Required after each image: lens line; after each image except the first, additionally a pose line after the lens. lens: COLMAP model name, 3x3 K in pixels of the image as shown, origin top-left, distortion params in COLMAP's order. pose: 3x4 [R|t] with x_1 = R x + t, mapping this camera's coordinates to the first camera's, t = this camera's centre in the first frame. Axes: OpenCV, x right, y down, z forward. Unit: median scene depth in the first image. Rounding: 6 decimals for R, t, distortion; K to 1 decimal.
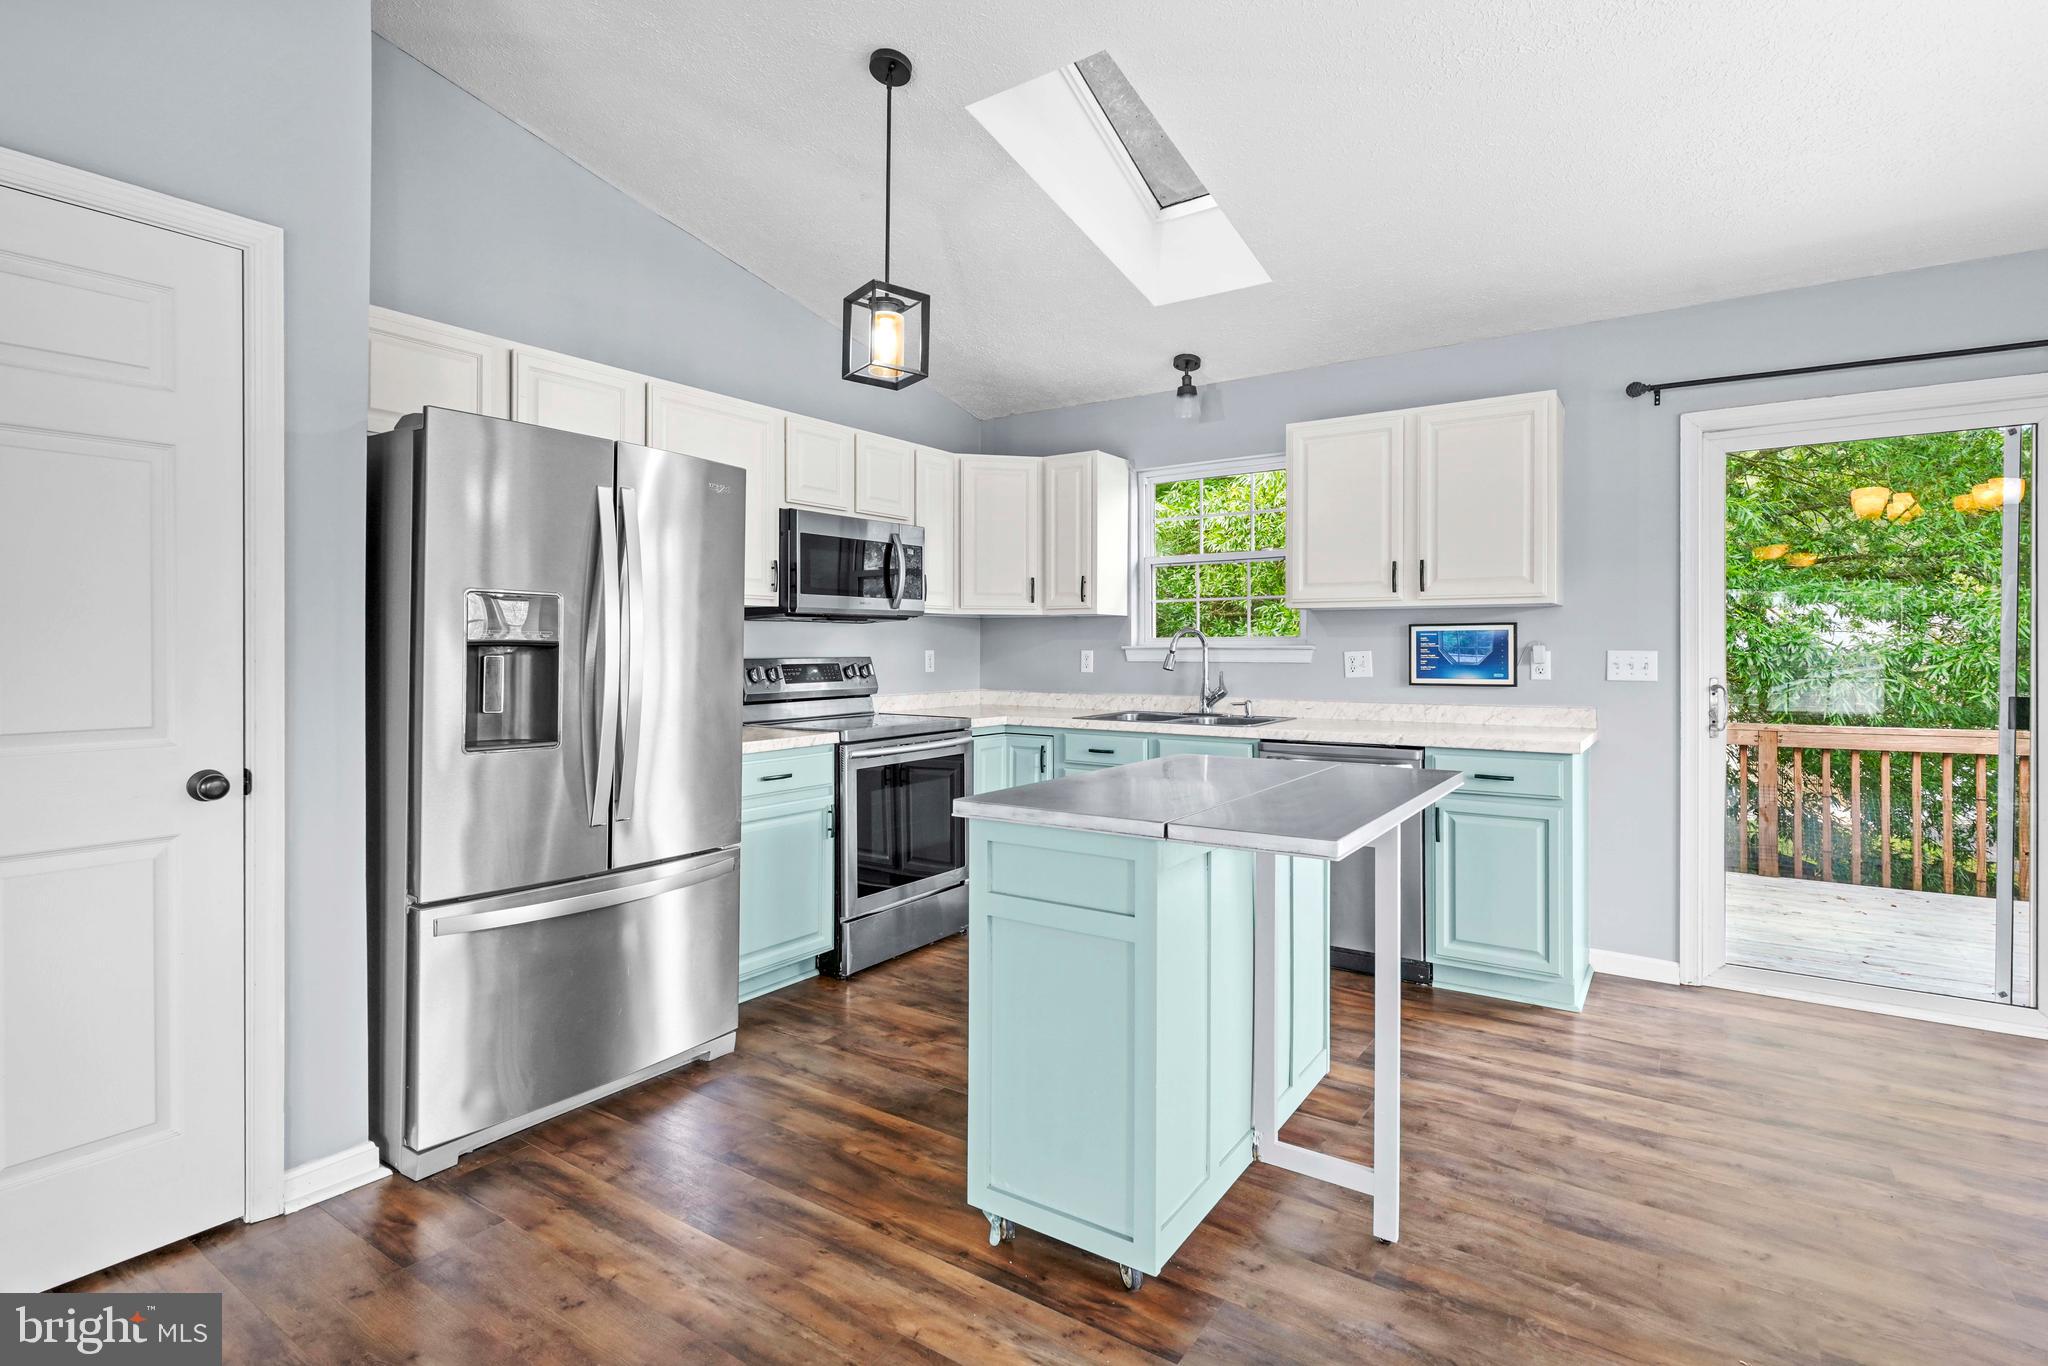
lens RADIAL K [[995.2, 0, 1020.7], [0, 995.2, 649.2], [0, 0, 1]] dist [0.005046, -0.003821]
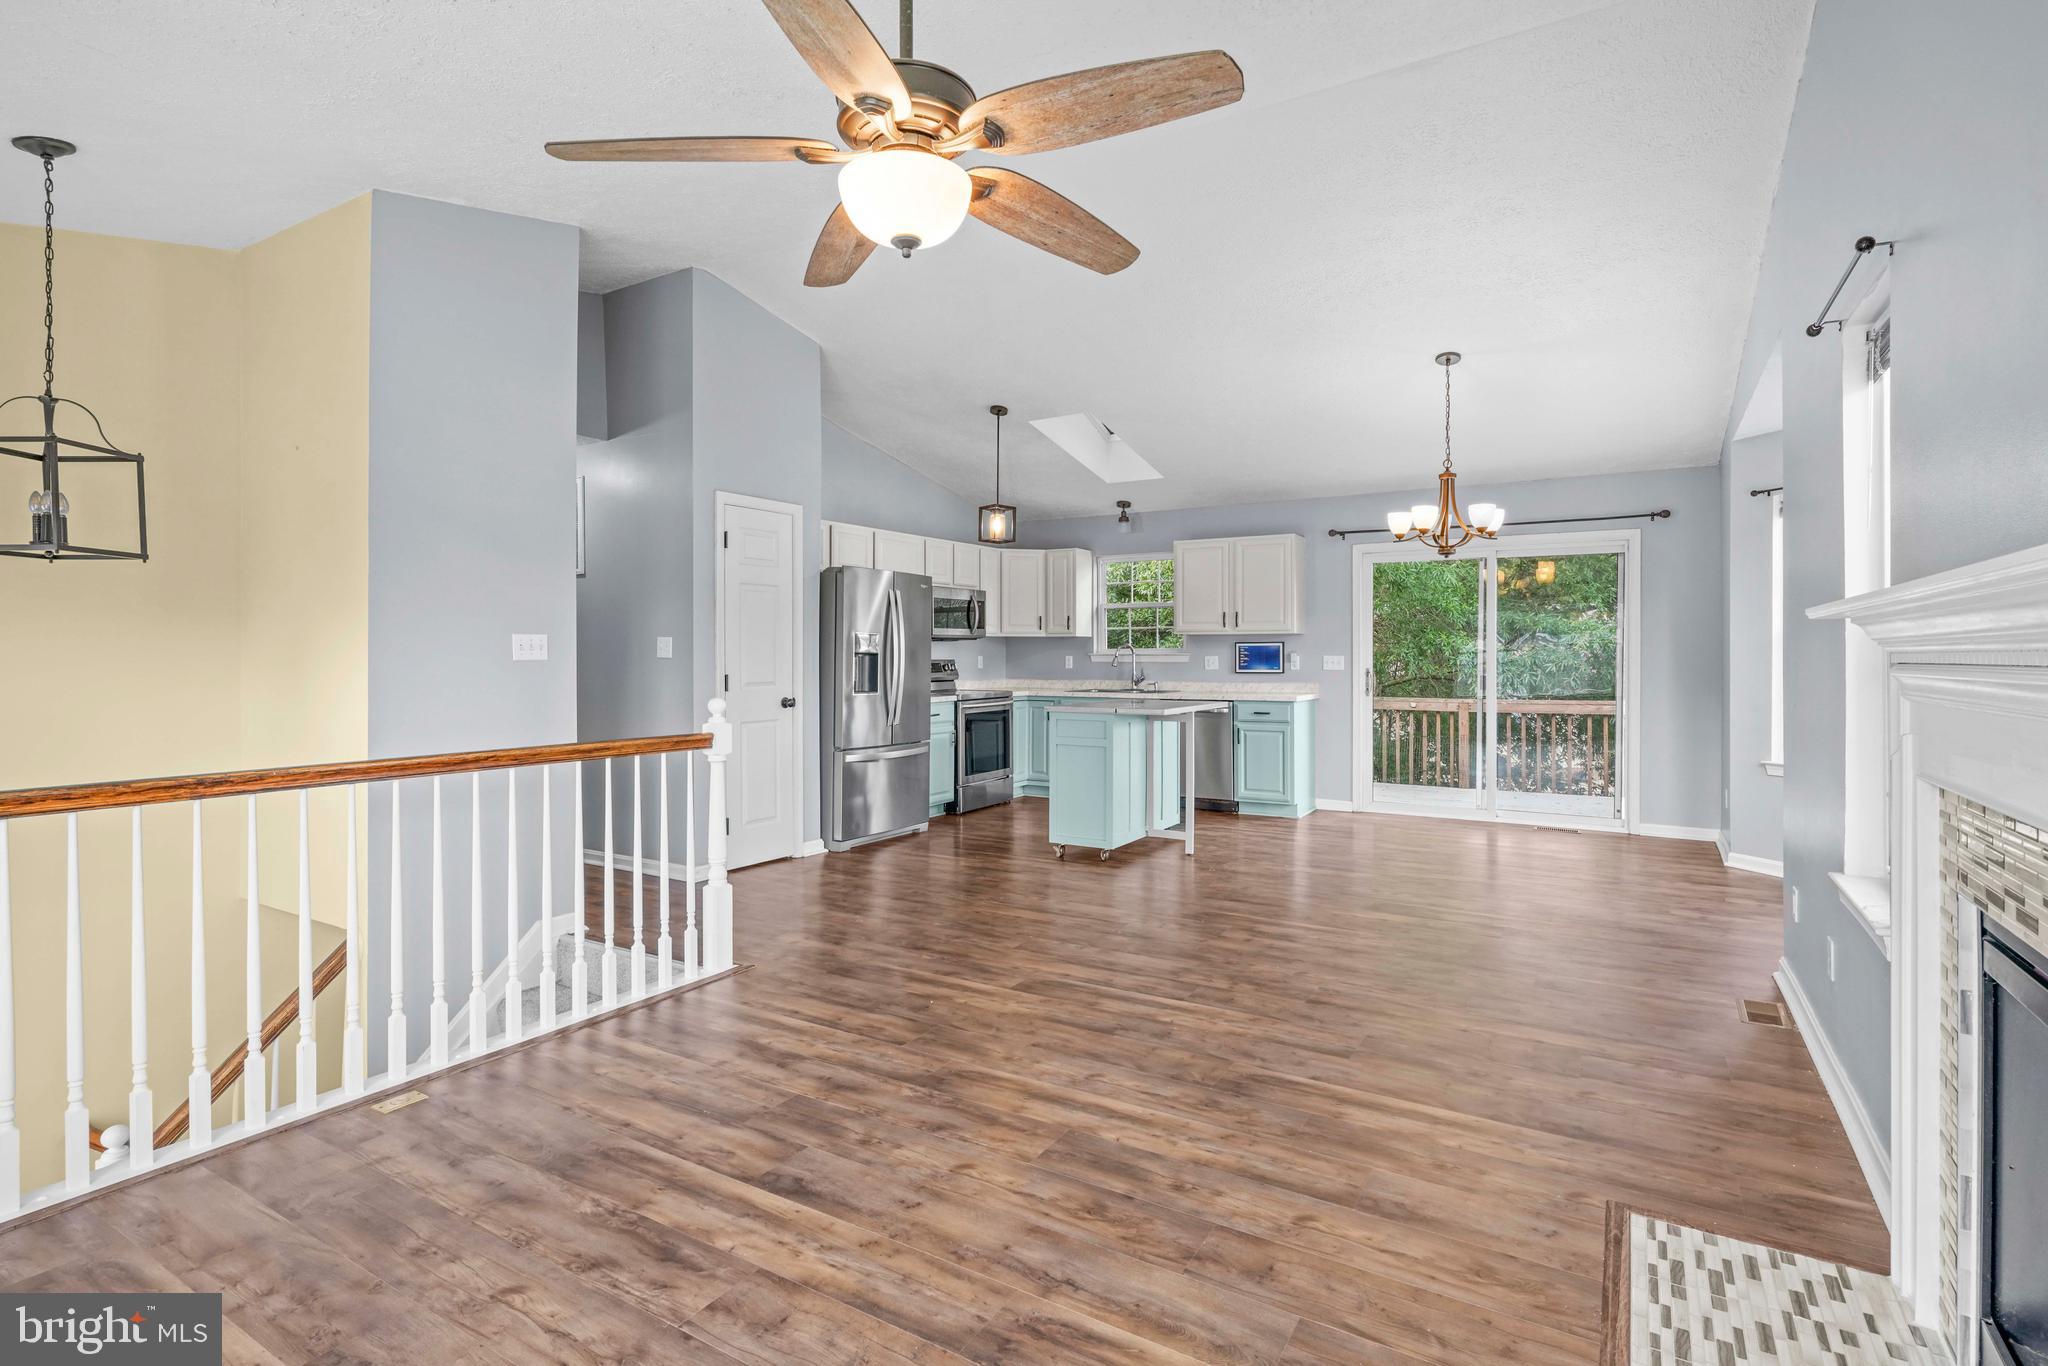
lens RADIAL K [[995.2, 0, 1018.1], [0, 995.2, 655.1], [0, 0, 1]] dist [0.005046, -0.003821]
pose [[0.998410, -0.001022, 0.056367, -0.171669], [0.001013, 0.999999, 0.000195, -0.000828], [-0.056367, -0.000137, 0.998410, -1.071942]]
